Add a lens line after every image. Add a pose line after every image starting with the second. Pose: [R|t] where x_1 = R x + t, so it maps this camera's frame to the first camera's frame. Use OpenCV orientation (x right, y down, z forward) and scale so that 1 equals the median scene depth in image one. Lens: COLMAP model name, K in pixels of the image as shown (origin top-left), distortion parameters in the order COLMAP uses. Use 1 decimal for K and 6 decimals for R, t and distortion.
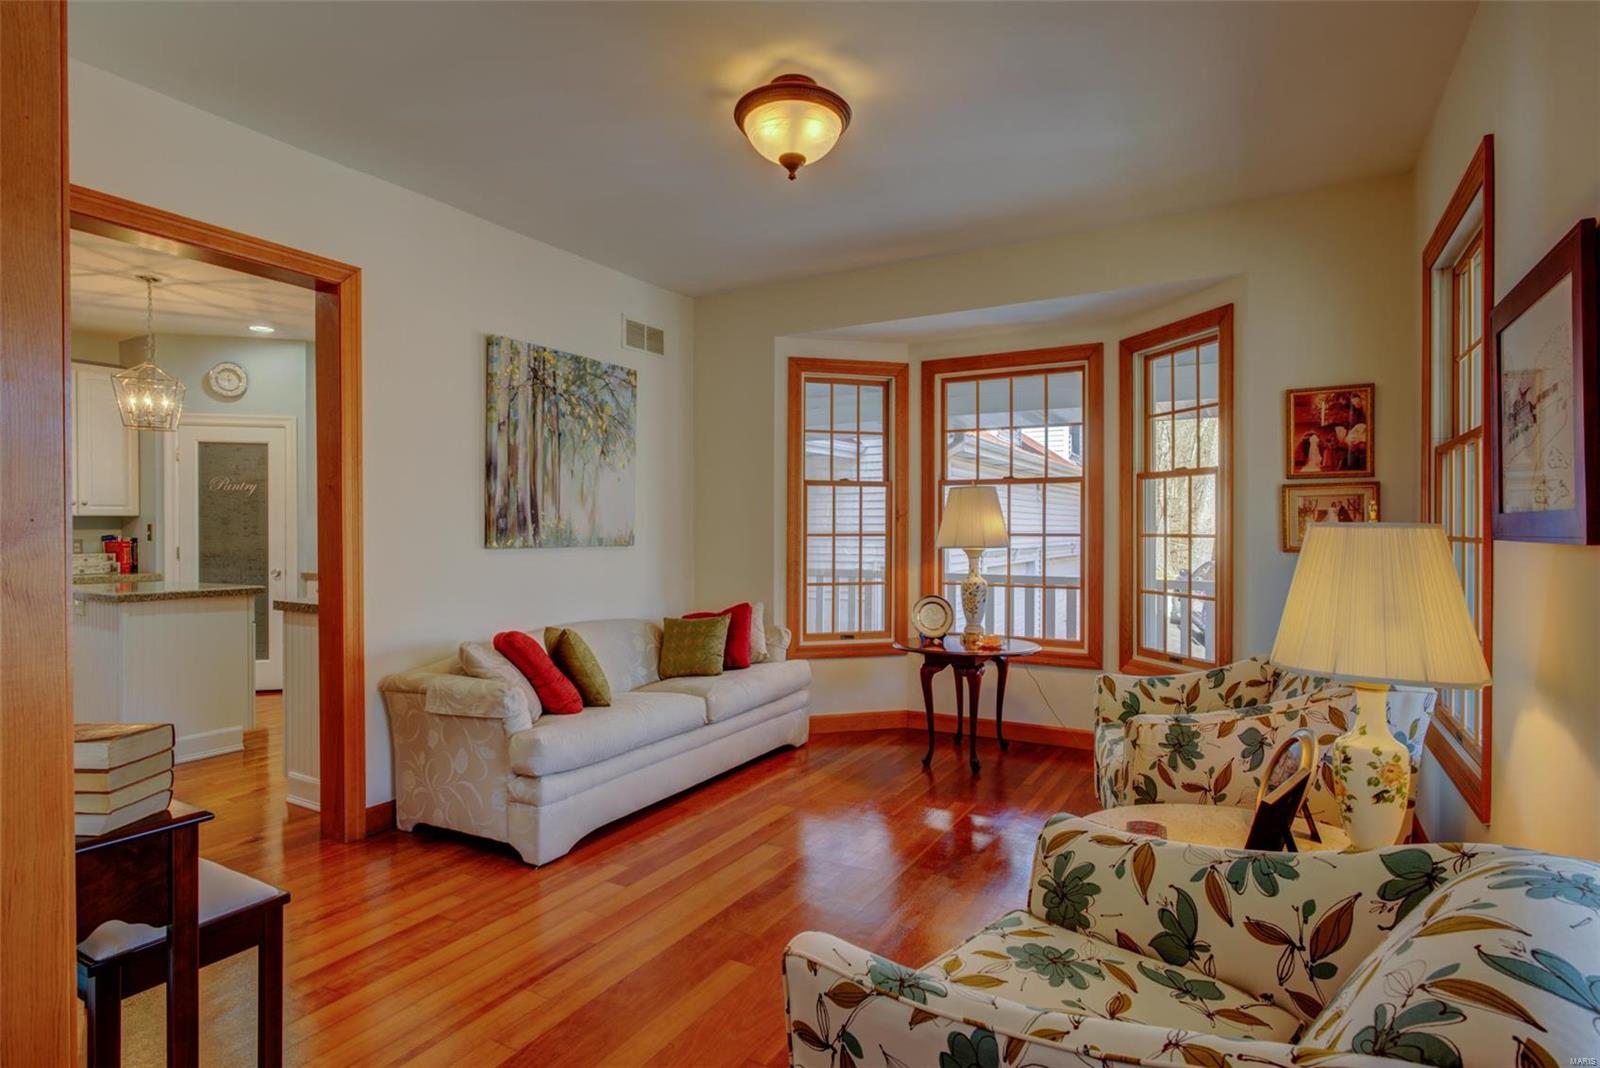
lens RADIAL K [[819.4, 0, 800.0], [0, 819.4, 534.0], [0, 0, 1]] dist [-0.028575, -0.000345]
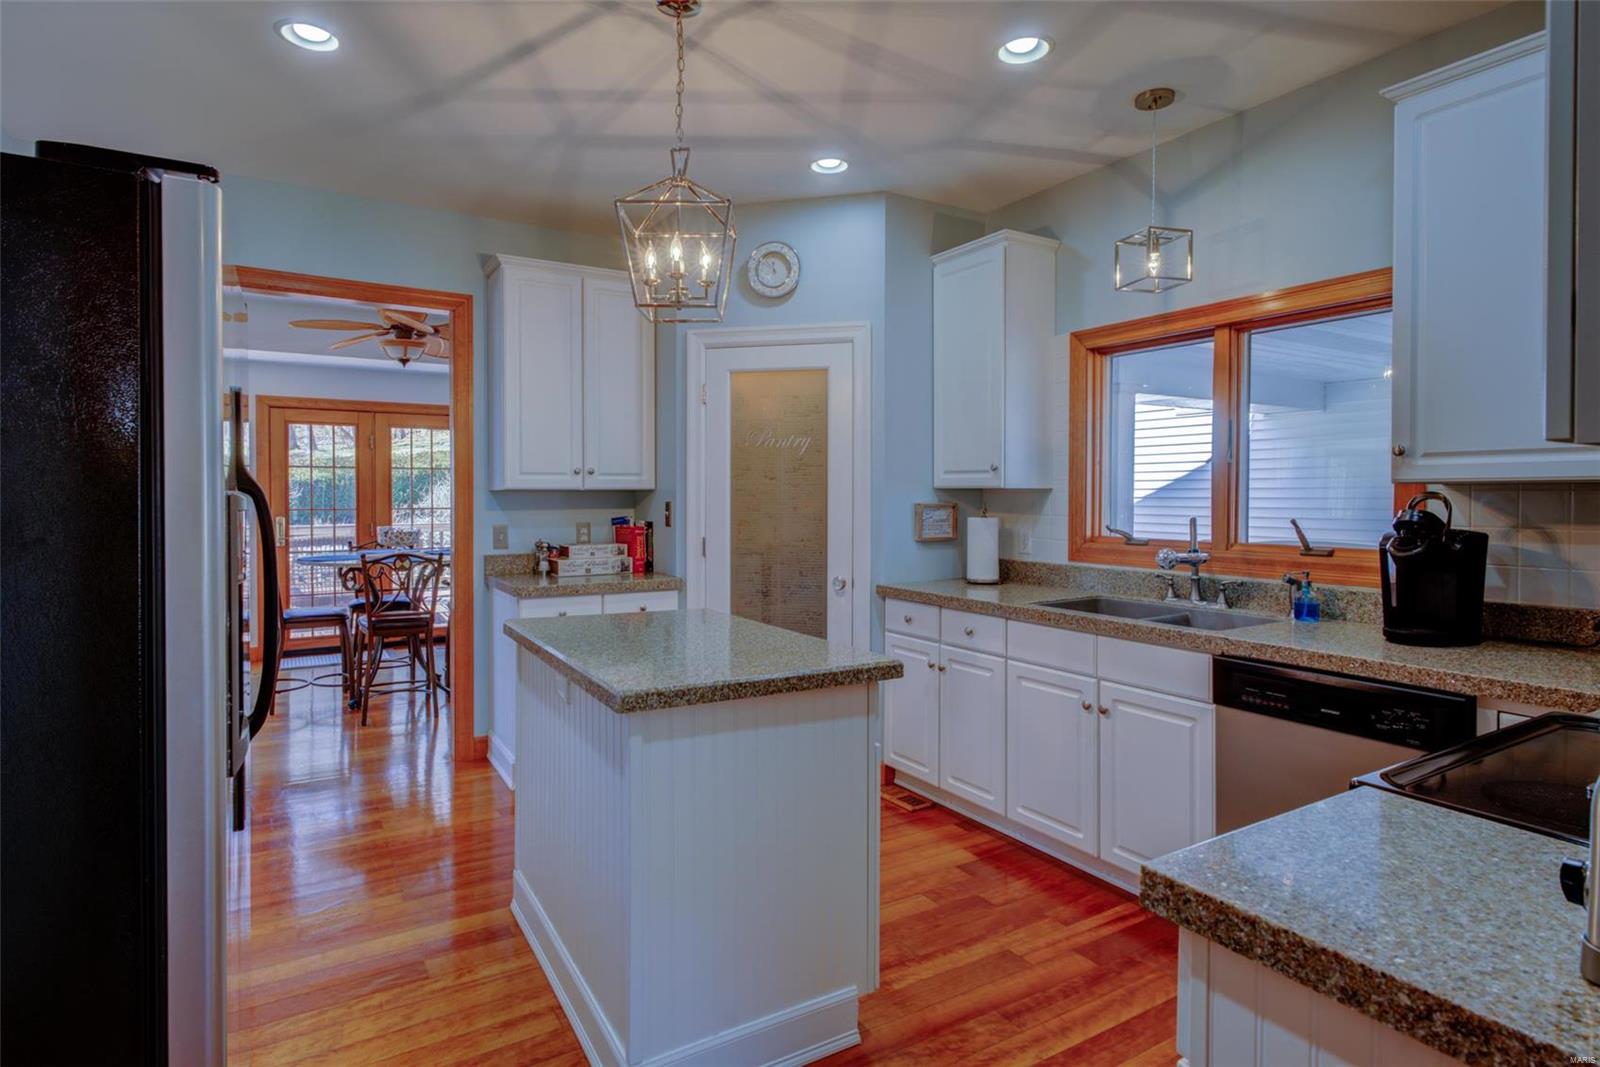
lens RADIAL K [[840.6, 0, 802.1], [0, 840.6, 504.1], [0, 0, 1]] dist [0.002447, 0.001594]
pose [[0.874115, 0.005225, -0.485691, -0.369939], [0.000364, 0.999935, 0.011412, -0.018938], [0.485719, -0.010152, 0.874056, 0.440444]]
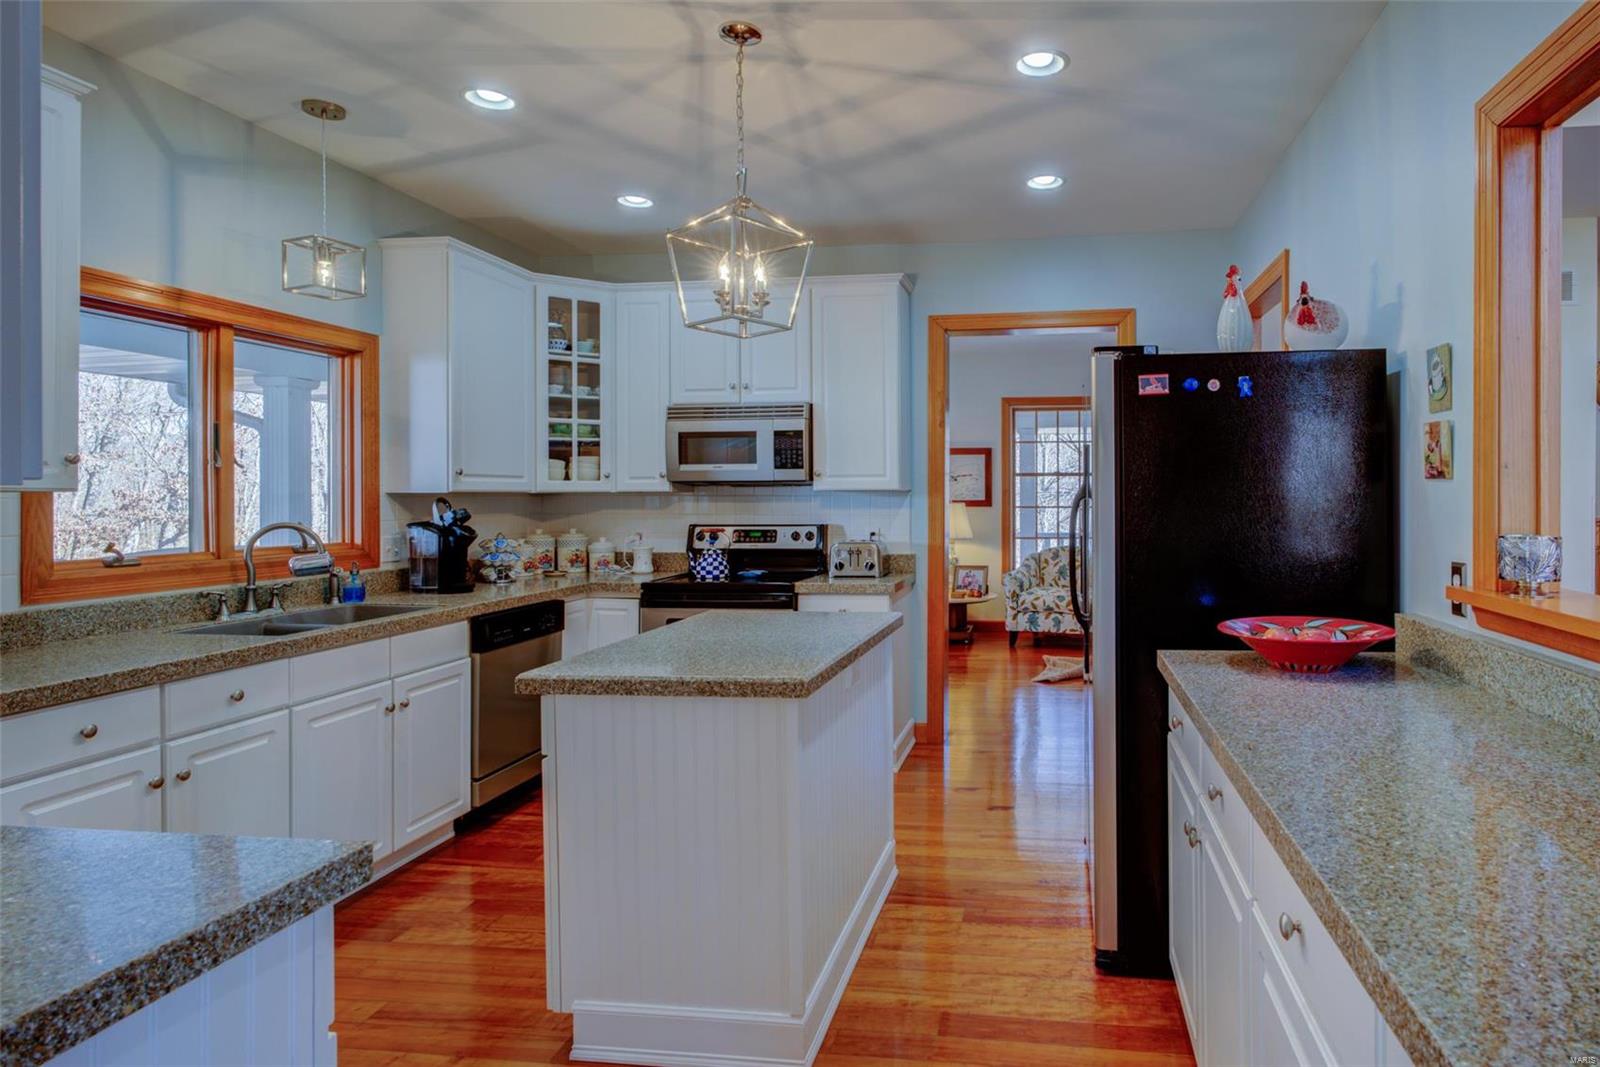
lens RADIAL K [[885.3, 0, 972.4], [0, 885.3, 499.0], [0, 0, 1]] dist [0.000798, -0.000146]
pose [[-0.401809, -0.002886, 0.915719, -0.997525], [-0.000150, 0.999995, 0.003085, -0.021197], [-0.915724, 0.001102, -0.401807, 0.795823]]
